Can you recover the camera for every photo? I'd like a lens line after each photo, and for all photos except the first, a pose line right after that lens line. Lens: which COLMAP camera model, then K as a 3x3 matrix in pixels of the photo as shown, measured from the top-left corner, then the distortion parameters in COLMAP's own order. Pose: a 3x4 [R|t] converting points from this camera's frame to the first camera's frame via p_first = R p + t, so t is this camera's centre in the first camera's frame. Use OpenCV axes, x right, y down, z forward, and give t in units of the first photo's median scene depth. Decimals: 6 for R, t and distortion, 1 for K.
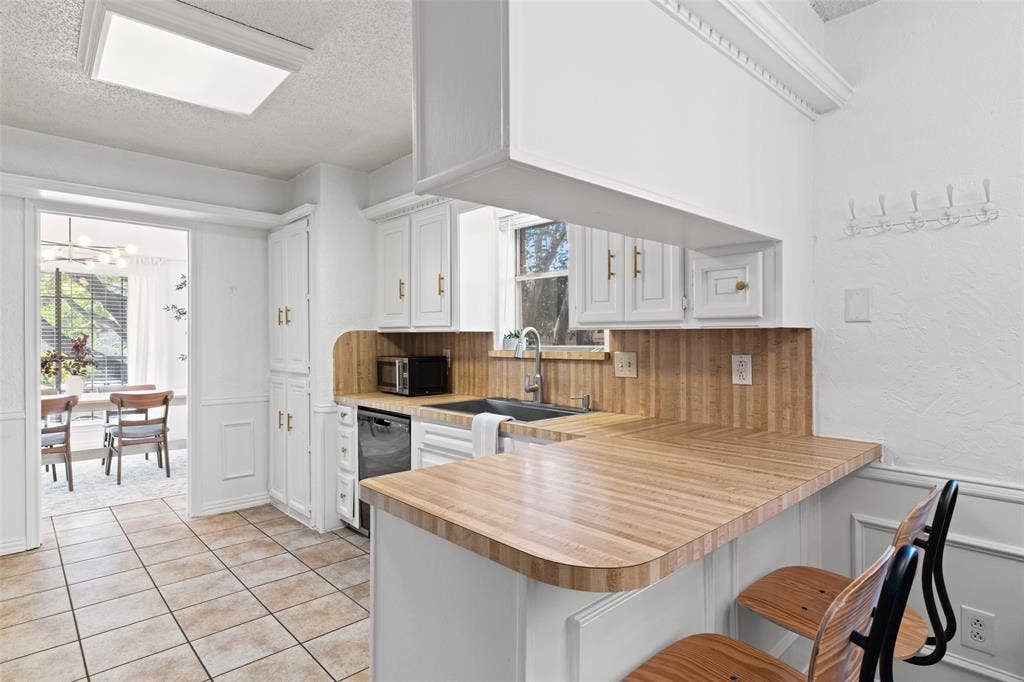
lens RADIAL K [[493.3, 0, 500.4], [0, 493.3, 337.5], [0, 0, 1]] dist [0.004310, 0.001406]
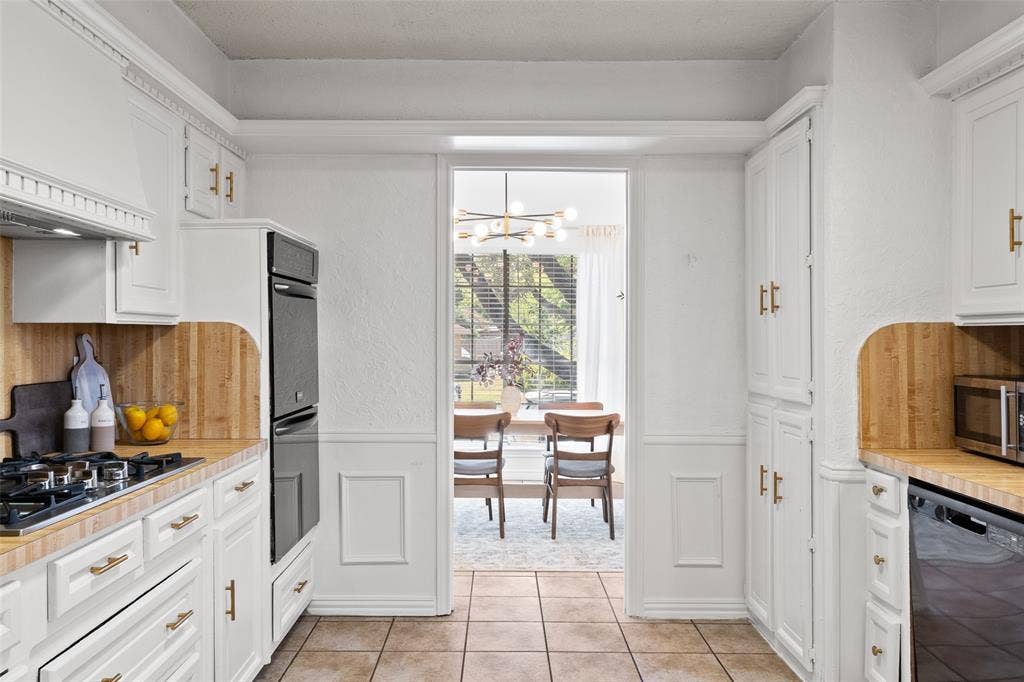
lens RADIAL K [[758.3, 0, 512.0], [0, 758.3, 341.0], [0, 0, 1]] dist [0.006782, 0.002436]
pose [[0.718348, 0.004364, -0.695670, -0.045319], [-0.000615, 0.999984, 0.005637, 0.000650], [0.695684, -0.003622, 0.718339, 0.173953]]
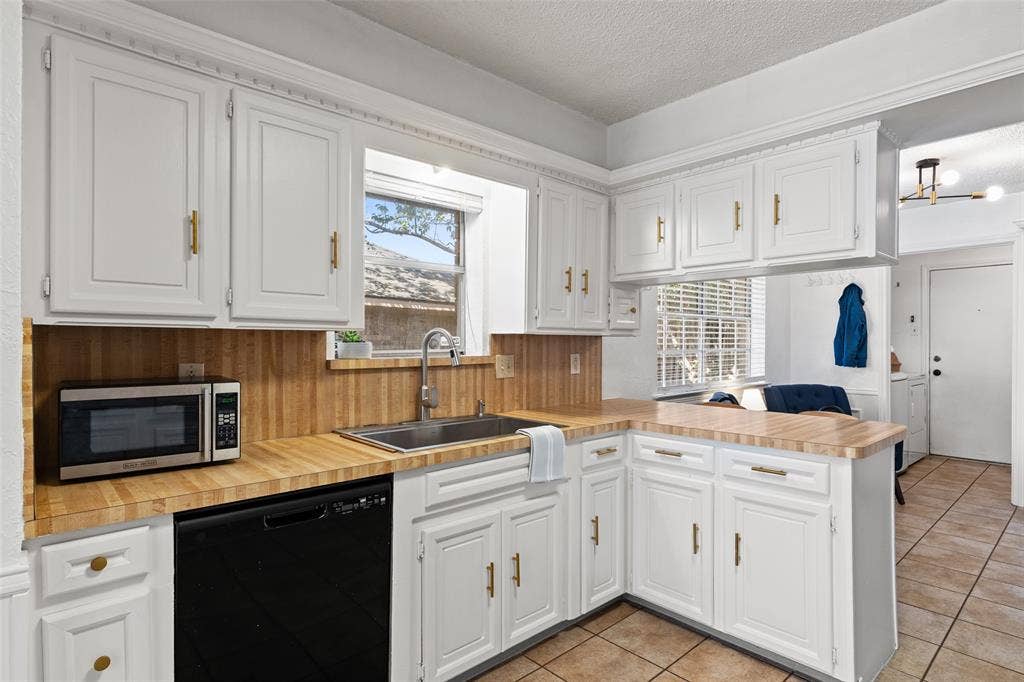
lens RADIAL K [[534.3, 0, 512.0], [0, 534.3, 341.0], [0, 0, 1]] dist [0.003034, 0.000091]
pose [[0.043210, 0.002174, 0.999064, -0.654823], [-0.003295, 0.999993, -0.002034, 0.001274], [-0.999061, -0.003204, 0.043217, 0.669227]]
